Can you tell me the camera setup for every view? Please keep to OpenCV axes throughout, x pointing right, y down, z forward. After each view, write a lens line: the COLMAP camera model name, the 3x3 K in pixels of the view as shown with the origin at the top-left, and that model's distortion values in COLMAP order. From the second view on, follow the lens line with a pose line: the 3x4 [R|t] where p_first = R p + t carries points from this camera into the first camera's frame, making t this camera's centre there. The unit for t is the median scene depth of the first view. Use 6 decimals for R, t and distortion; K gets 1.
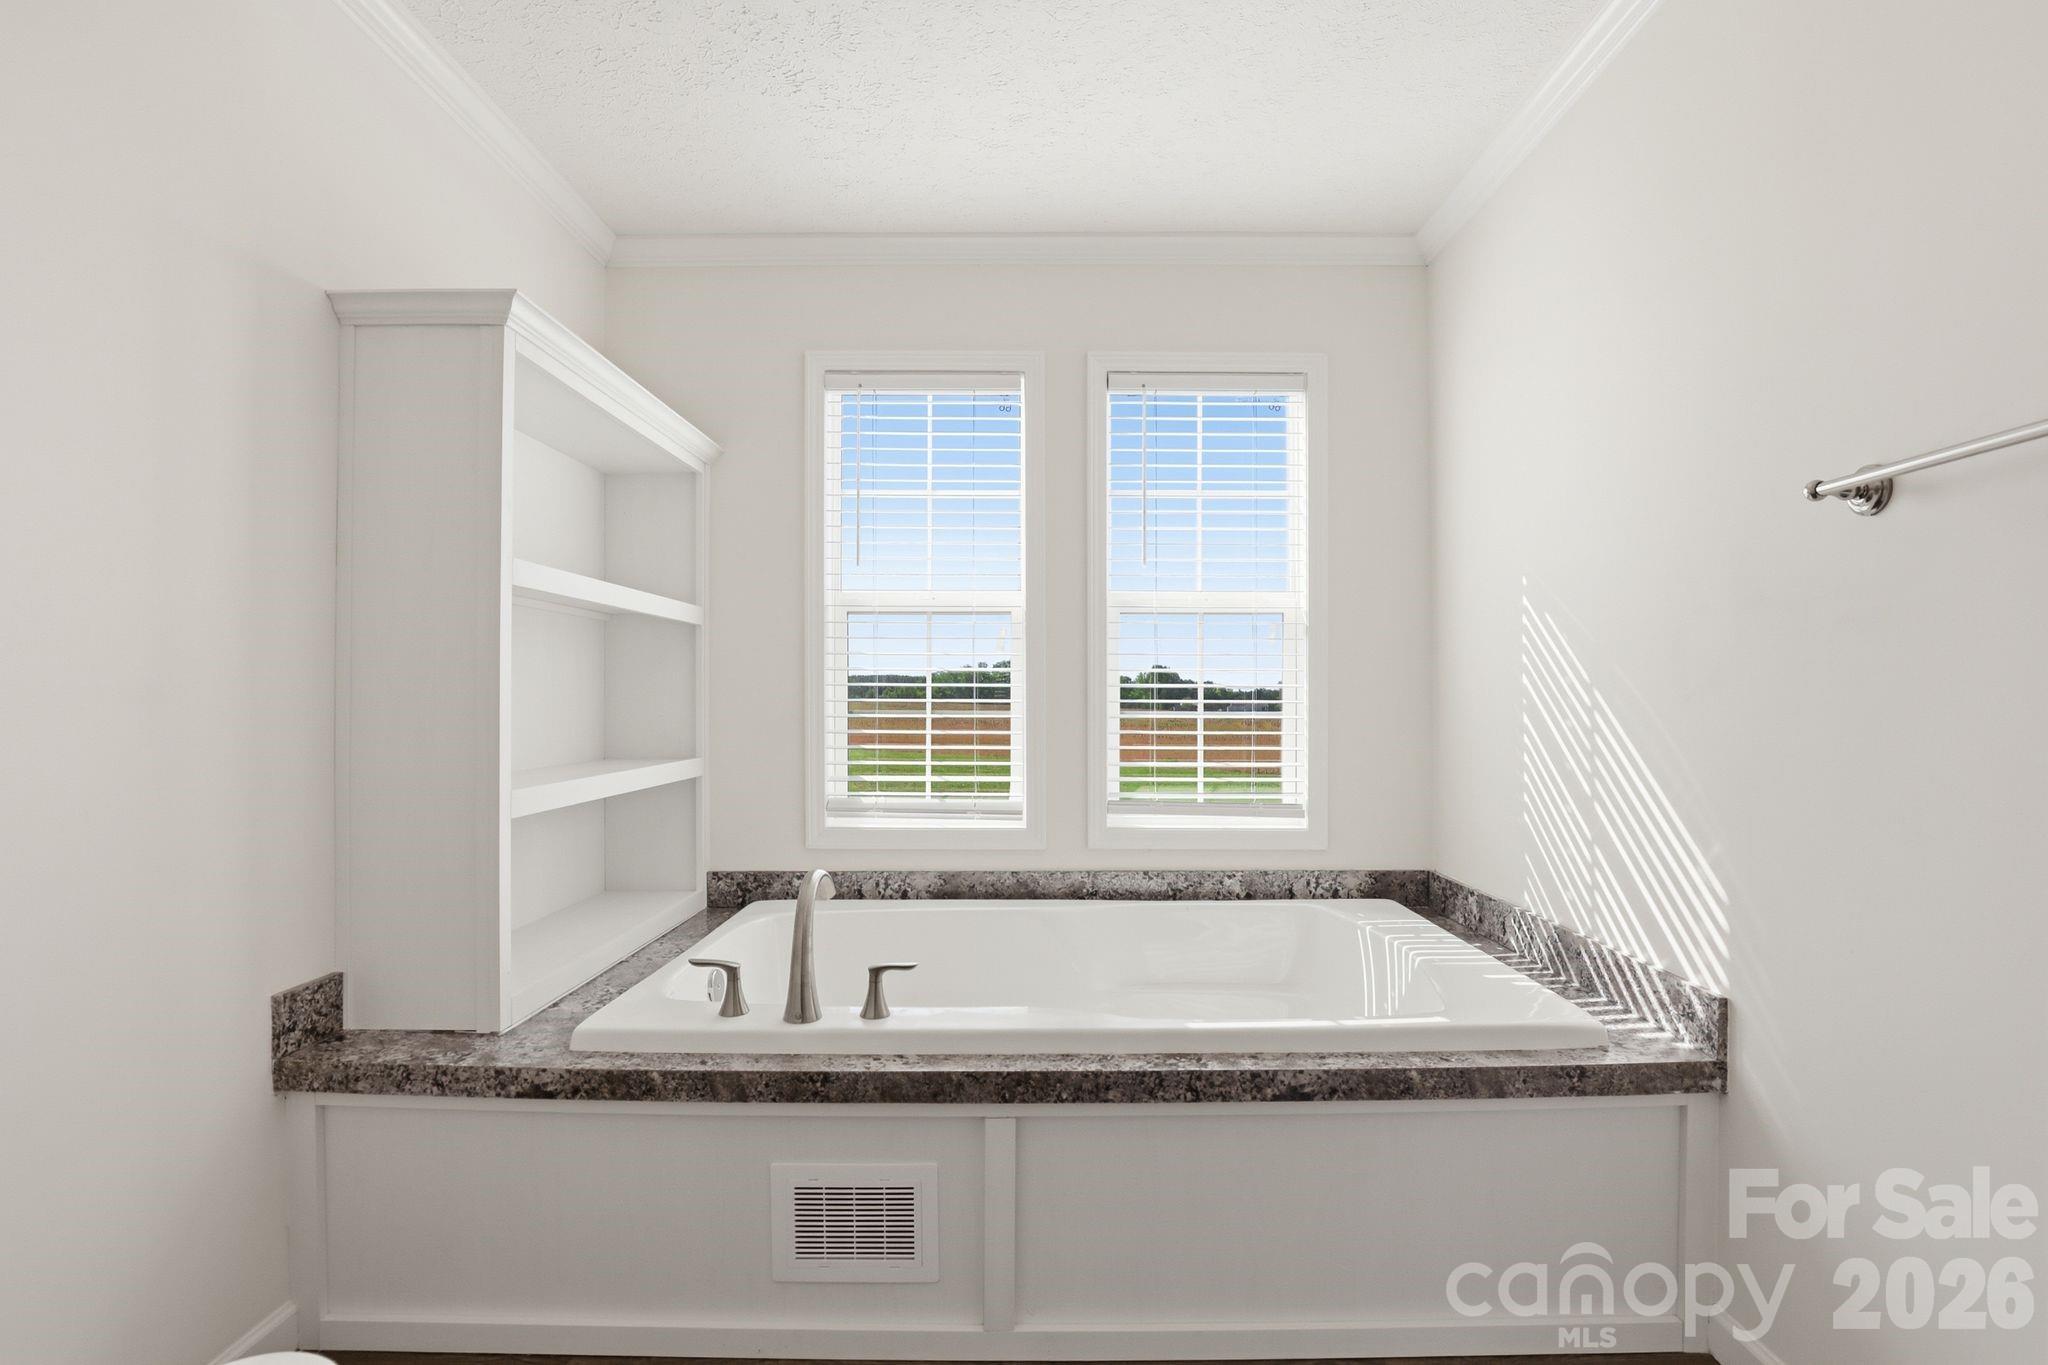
lens RADIAL K [[947.3, 0, 1028.3], [0, 947.3, 694.7], [0, 0, 1]] dist [-0.024782, 0.001288]
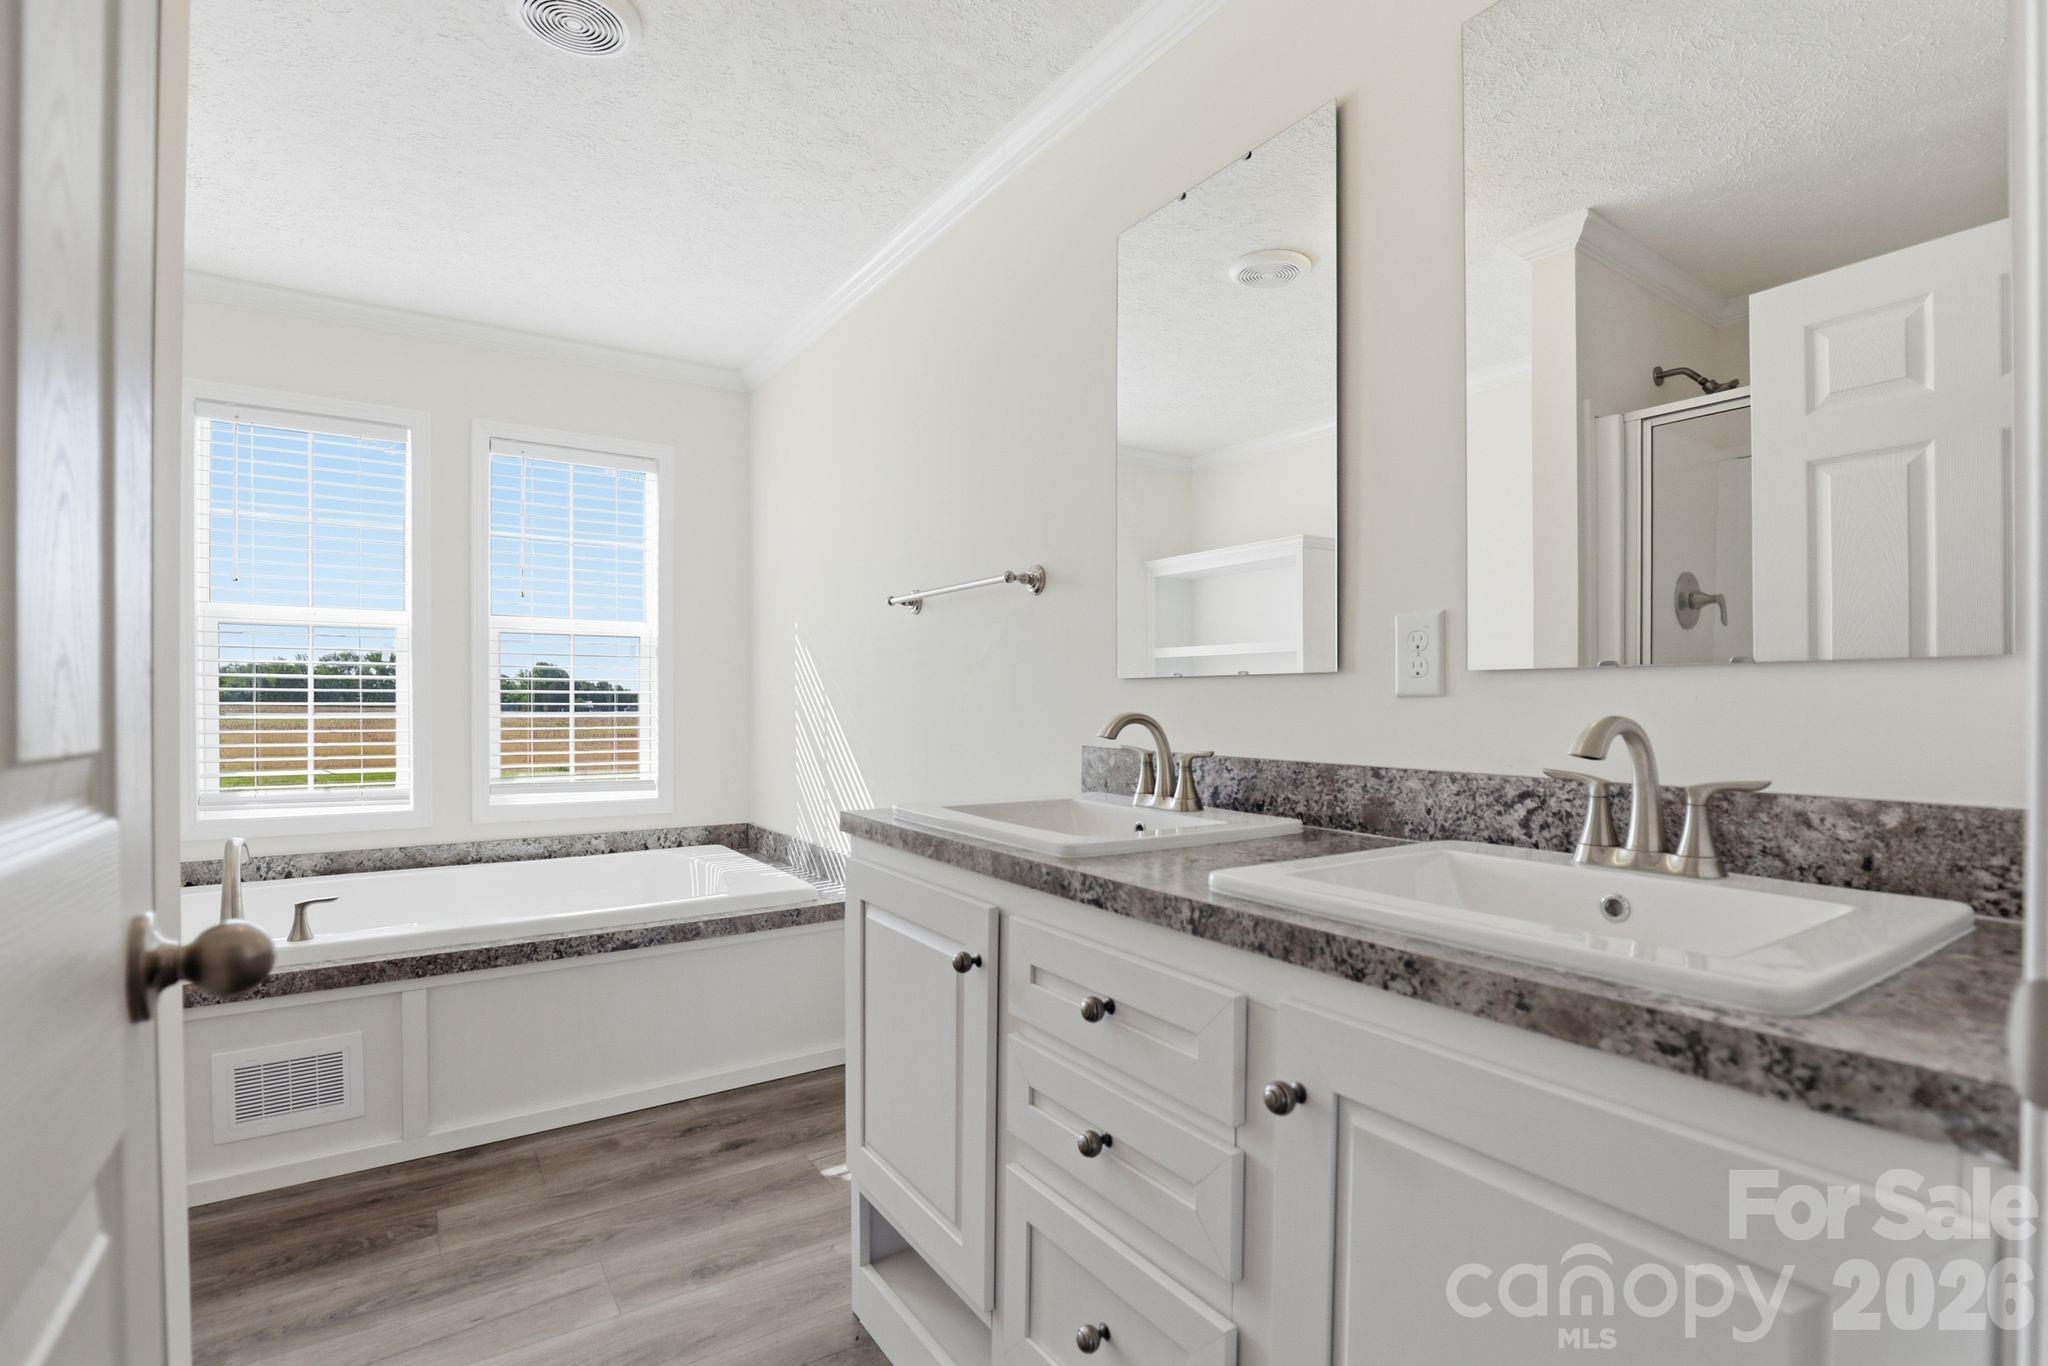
lens RADIAL K [[947.3, 0, 1036.5], [0, 947.3, 708.3], [0, 0, 1]] dist [-0.024782, 0.001288]
pose [[0.814143, -0.005255, 0.580641, -0.047635], [-0.003324, 0.999900, 0.013710, -0.006623], [-0.580655, -0.013092, 0.814044, -0.418070]]
